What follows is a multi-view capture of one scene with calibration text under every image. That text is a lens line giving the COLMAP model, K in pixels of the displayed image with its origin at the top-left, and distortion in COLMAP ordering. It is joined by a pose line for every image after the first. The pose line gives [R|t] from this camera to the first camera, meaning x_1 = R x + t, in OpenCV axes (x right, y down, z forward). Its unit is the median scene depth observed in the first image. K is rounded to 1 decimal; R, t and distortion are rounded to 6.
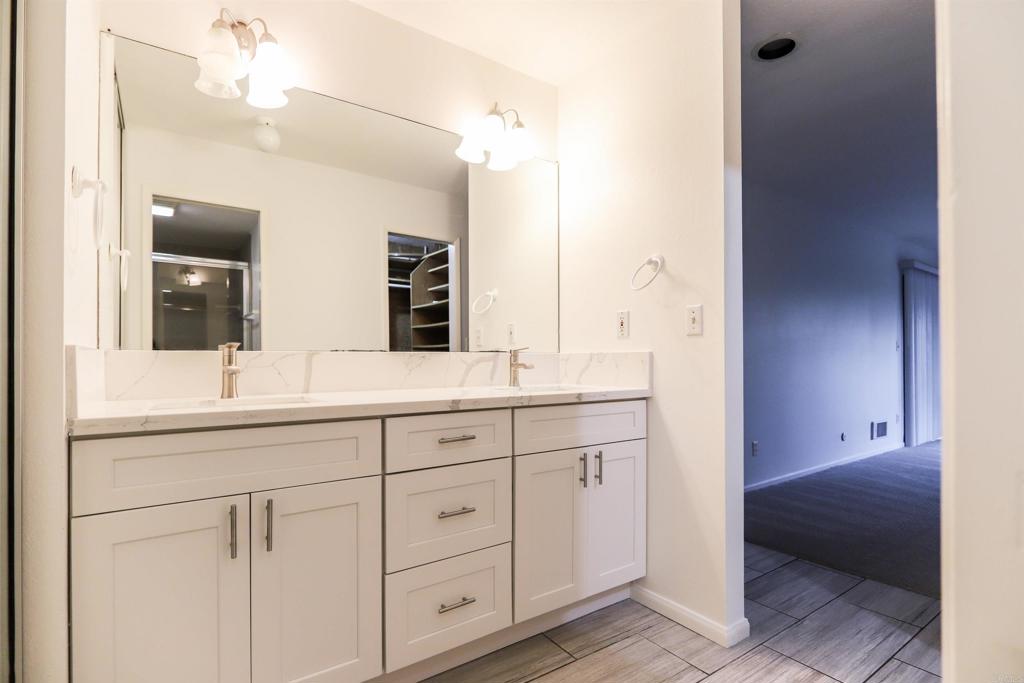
lens RADIAL K [[502.7, 0, 527.8], [0, 502.7, 356.5], [0, 0, 1]] dist [0.000580, 0.000041]
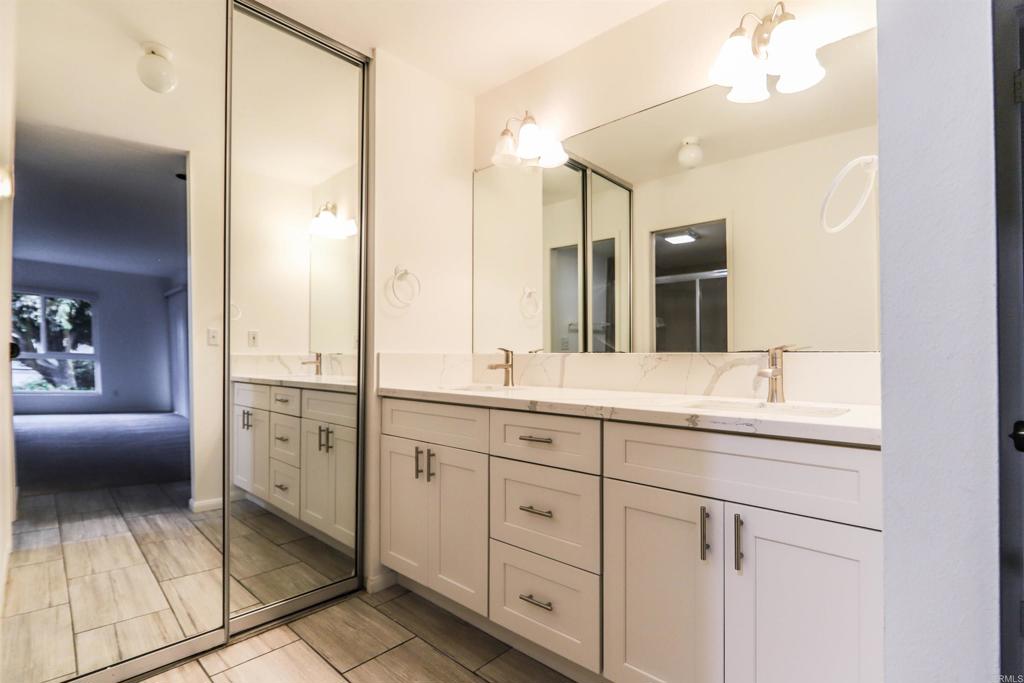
lens RADIAL K [[502.7, 0, 513.2], [0, 502.7, 347.2], [0, 0, 1]] dist [0.000580, 0.000041]
pose [[0.199024, -0.013804, -0.979897, 0.748819], [0.000987, 0.999903, -0.013886, -0.008493], [0.979994, 0.001796, 0.199018, 0.654840]]
